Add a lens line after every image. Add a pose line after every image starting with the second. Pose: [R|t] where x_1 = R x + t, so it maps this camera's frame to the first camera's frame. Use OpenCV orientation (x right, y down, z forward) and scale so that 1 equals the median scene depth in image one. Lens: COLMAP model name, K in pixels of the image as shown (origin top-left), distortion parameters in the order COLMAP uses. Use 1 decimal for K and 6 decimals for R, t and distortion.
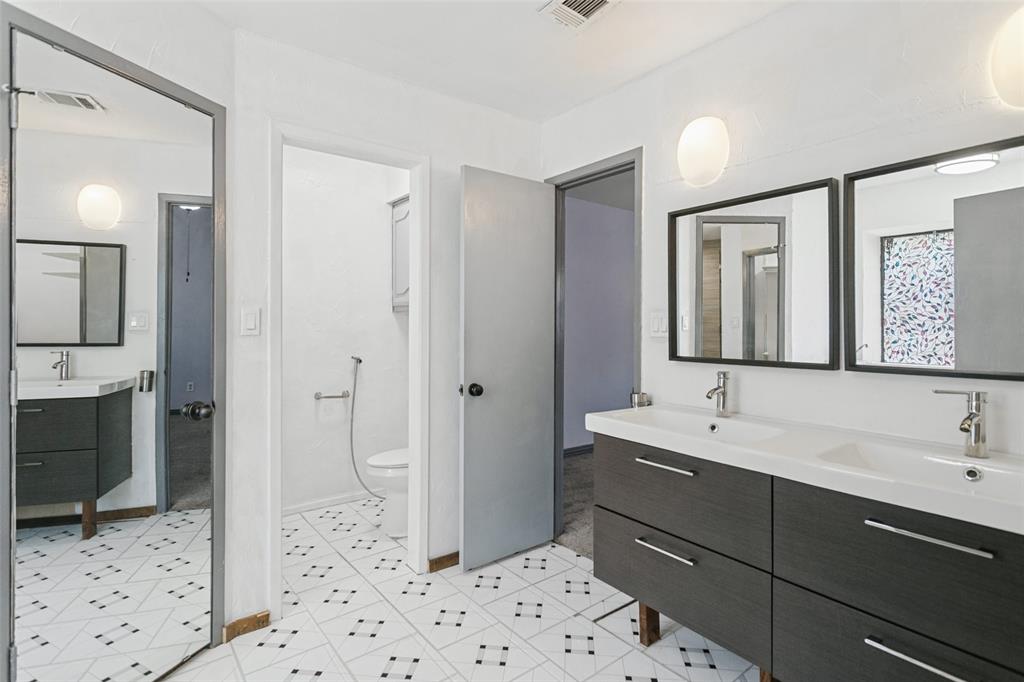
lens RADIAL K [[501.4, 0, 511.8], [0, 501.4, 323.4], [0, 0, 1]] dist [-0.000063, -0.000018]
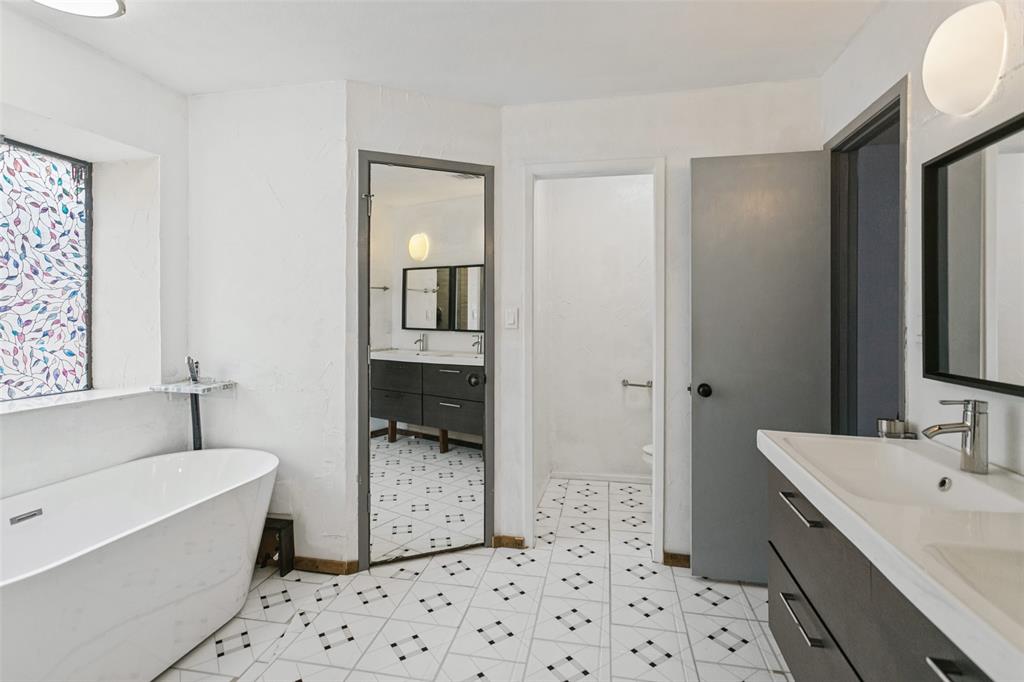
lens RADIAL K [[492.4, 0, 512.3], [0, 492.4, 313.5], [0, 0, 1]] dist [0.002116, 0.000213]
pose [[0.651687, -0.002251, -0.758485, 0.450002], [-0.002549, 0.999983, -0.005157, -0.009025], [0.758484, 0.005294, 0.651670, 0.123685]]
